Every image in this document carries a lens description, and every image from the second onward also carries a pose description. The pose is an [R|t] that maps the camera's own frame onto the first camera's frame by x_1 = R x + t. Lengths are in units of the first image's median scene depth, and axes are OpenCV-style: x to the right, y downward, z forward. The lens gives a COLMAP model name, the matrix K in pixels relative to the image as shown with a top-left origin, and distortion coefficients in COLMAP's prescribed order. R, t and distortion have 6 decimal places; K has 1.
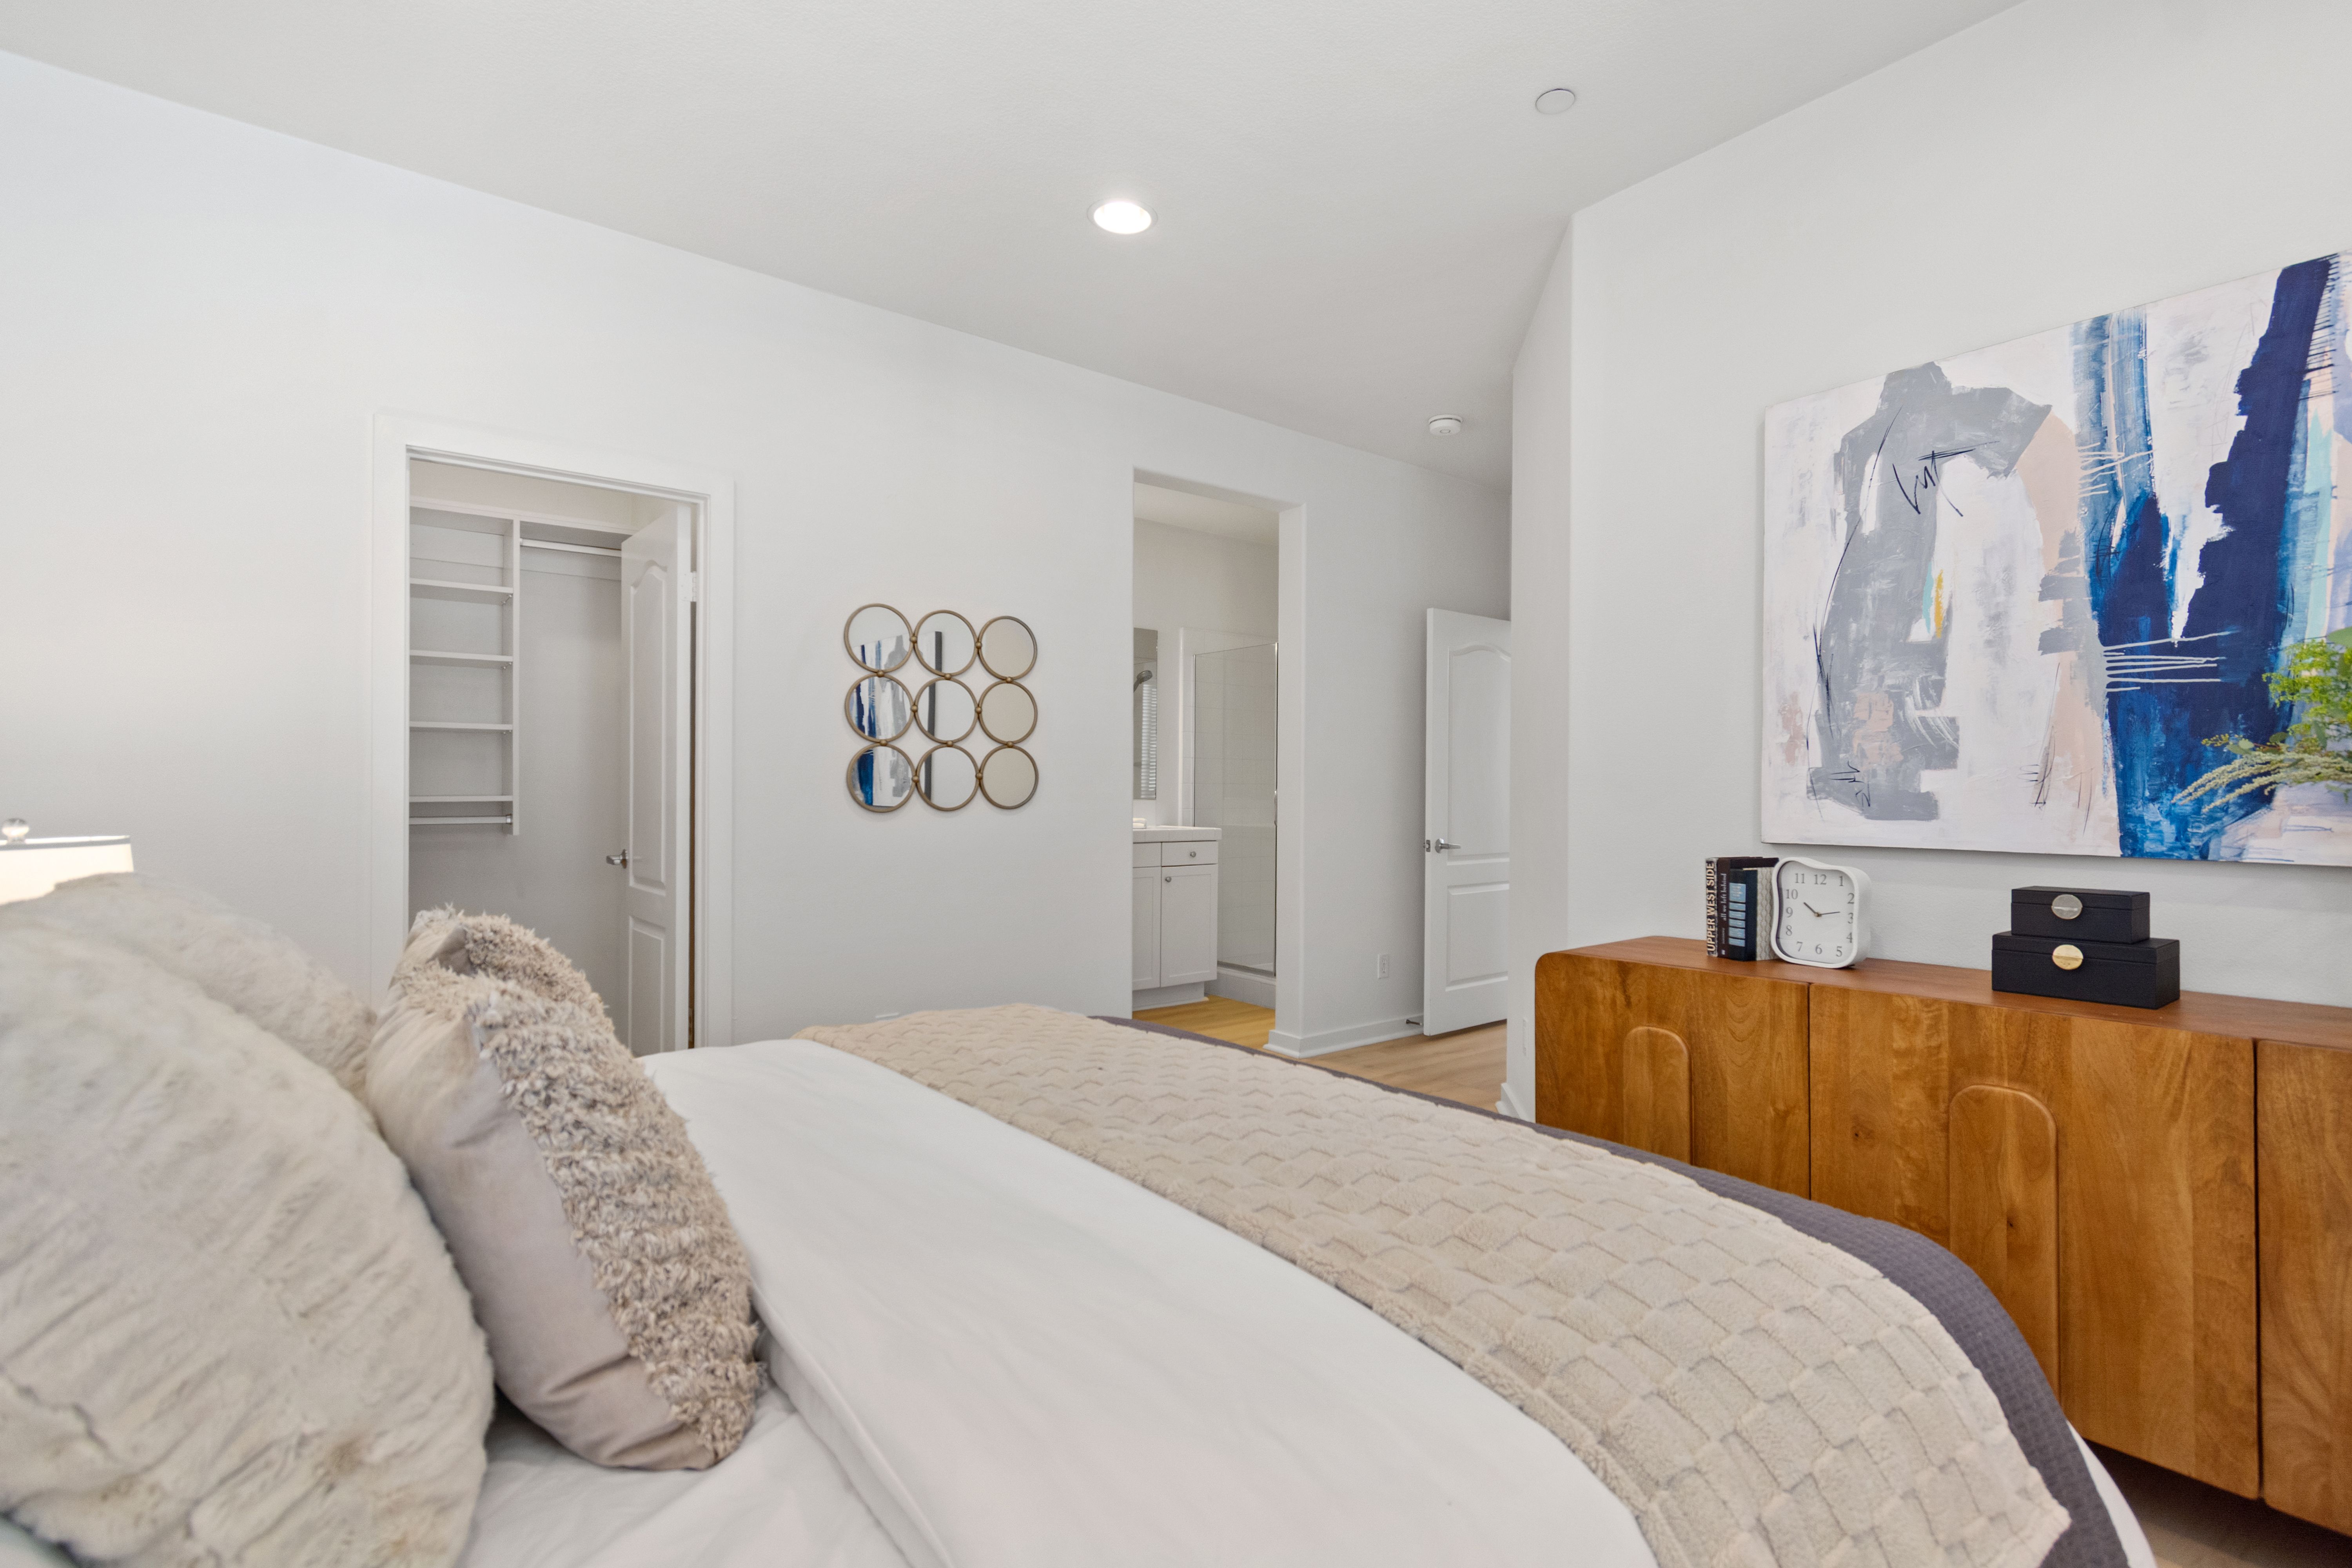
lens RADIAL K [[1033.0, 0, 1178.0], [0, 1033.0, 783.4], [0, 0, 1]] dist [0.000559, 0.000681]
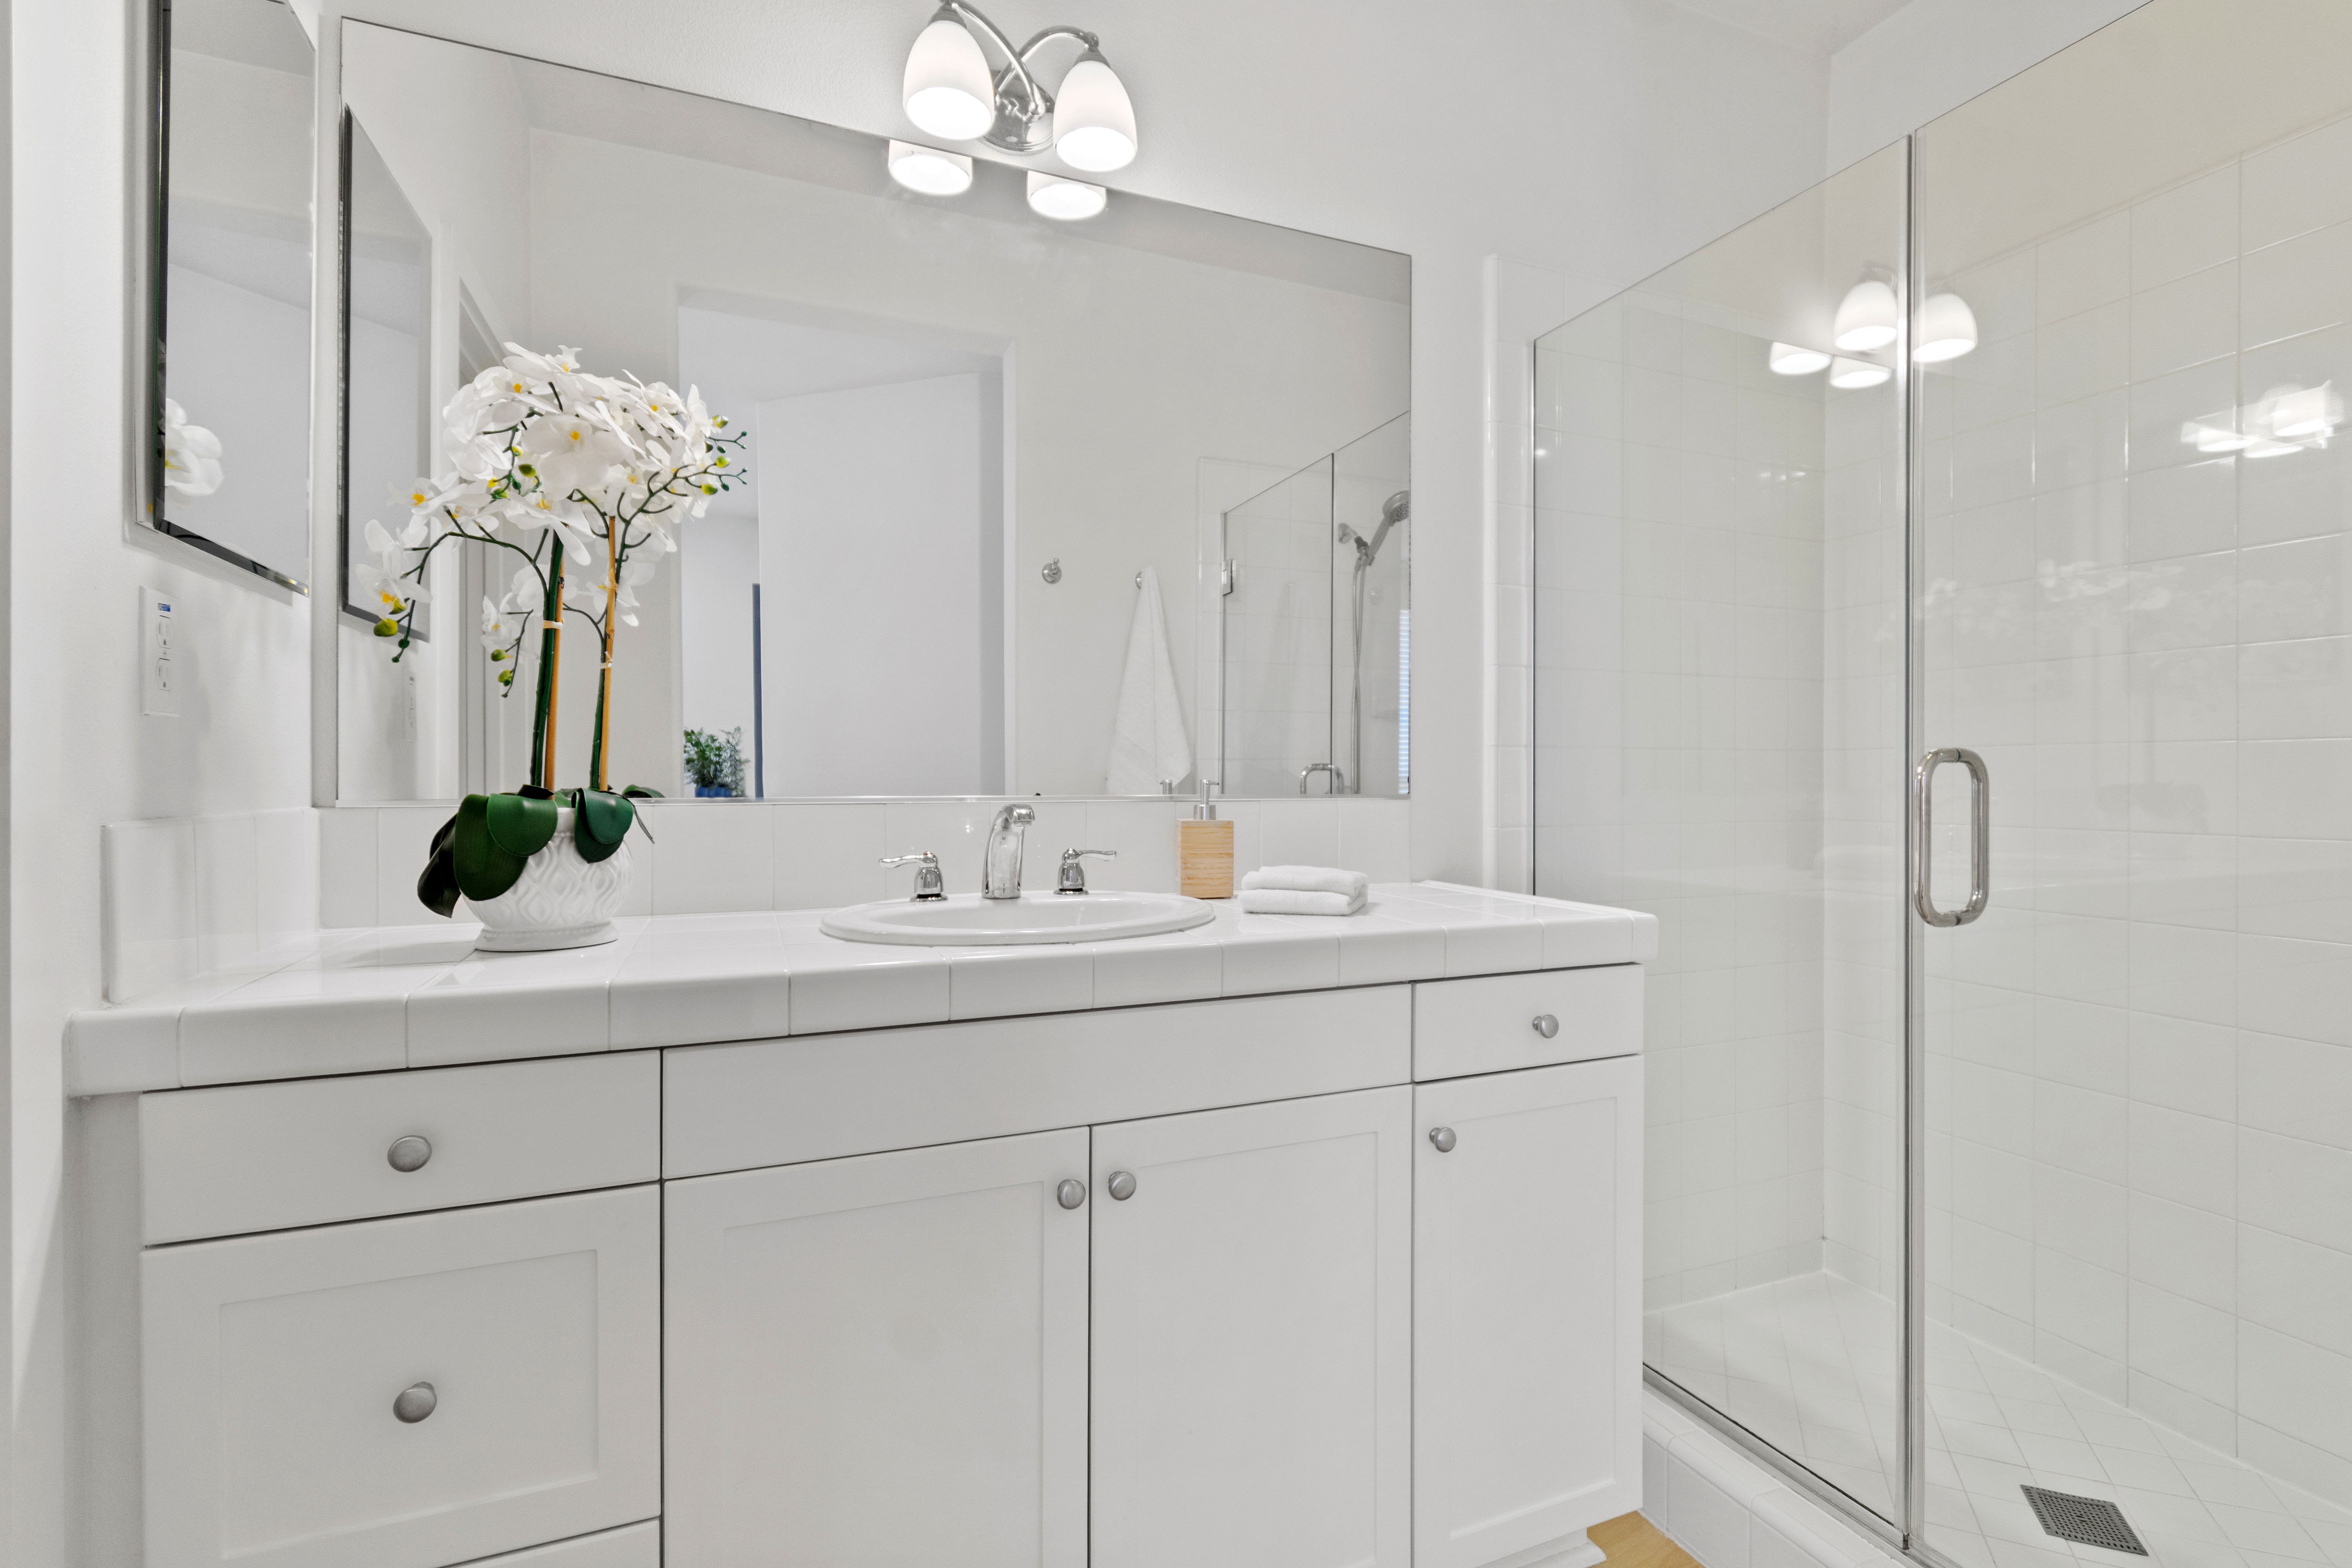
lens RADIAL K [[1057.2, 0, 1172.2], [0, 1057.2, 790.6], [0, 0, 1]] dist [0.000423, 0.000010]
pose [[0.965115, 0.000427, -0.261826, -0.005460], [0.000558, 0.999993, 0.003691, 0.010876], [0.261826, -0.003709, 0.965108, 0.701920]]
